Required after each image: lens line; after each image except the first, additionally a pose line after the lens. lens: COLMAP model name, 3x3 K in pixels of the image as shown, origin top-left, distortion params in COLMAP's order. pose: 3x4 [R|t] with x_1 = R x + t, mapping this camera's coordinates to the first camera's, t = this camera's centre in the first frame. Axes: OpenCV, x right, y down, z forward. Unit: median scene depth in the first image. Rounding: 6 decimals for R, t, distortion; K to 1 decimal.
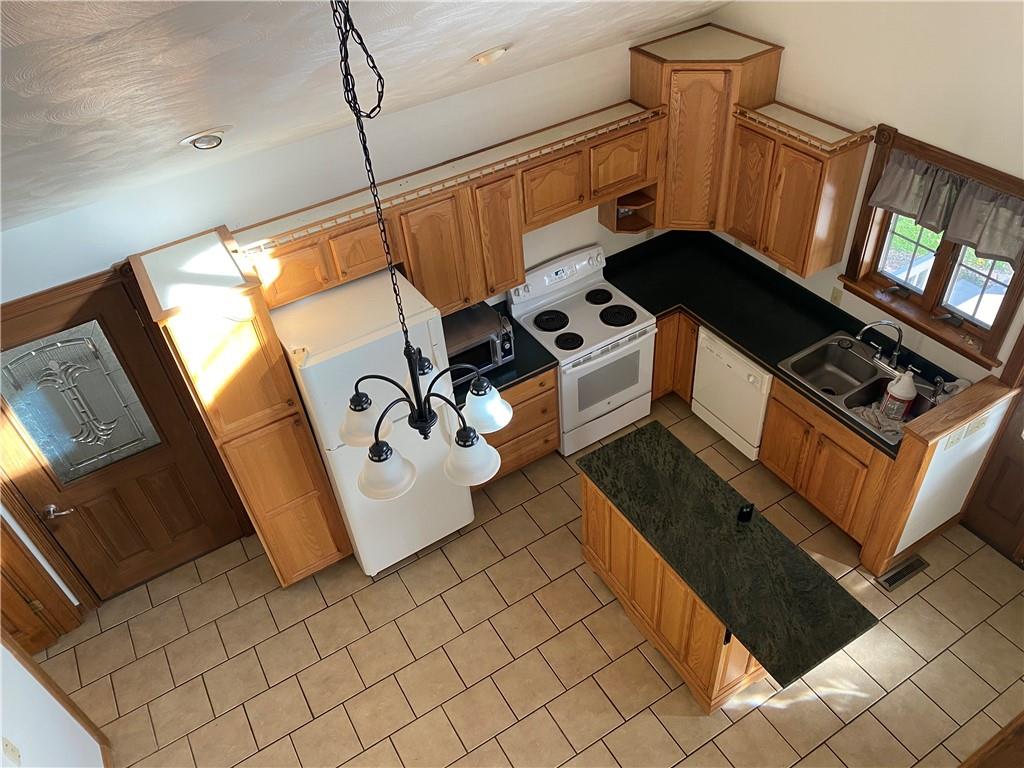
lens RADIAL K [[776.8, 0, 512.0], [0, 776.8, 384.0], [0, 0, 1]] dist [0.025442, 0.004525]
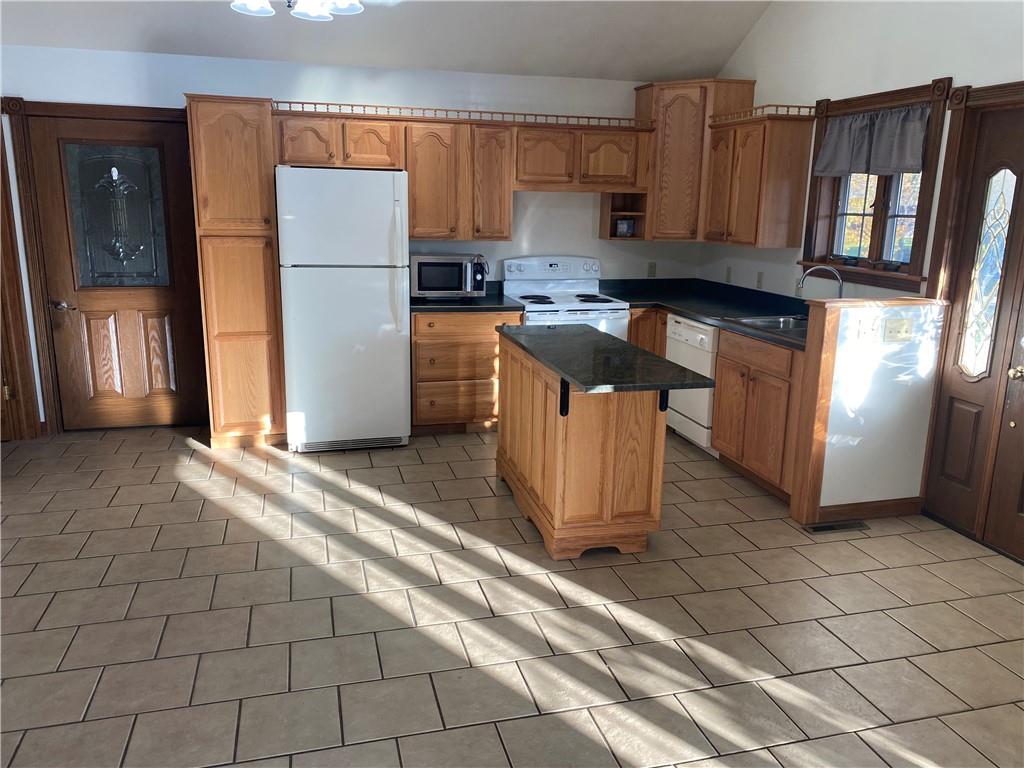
lens RADIAL K [[776.8, 0, 512.0], [0, 776.8, 384.0], [0, 0, 1]] dist [0.025442, 0.004525]
pose [[0.956347, 0.156384, -0.246869, 0.356083], [-0.254458, 0.861035, -0.440306, 0.590140], [0.143706, 0.483903, 0.863242, 0.134998]]
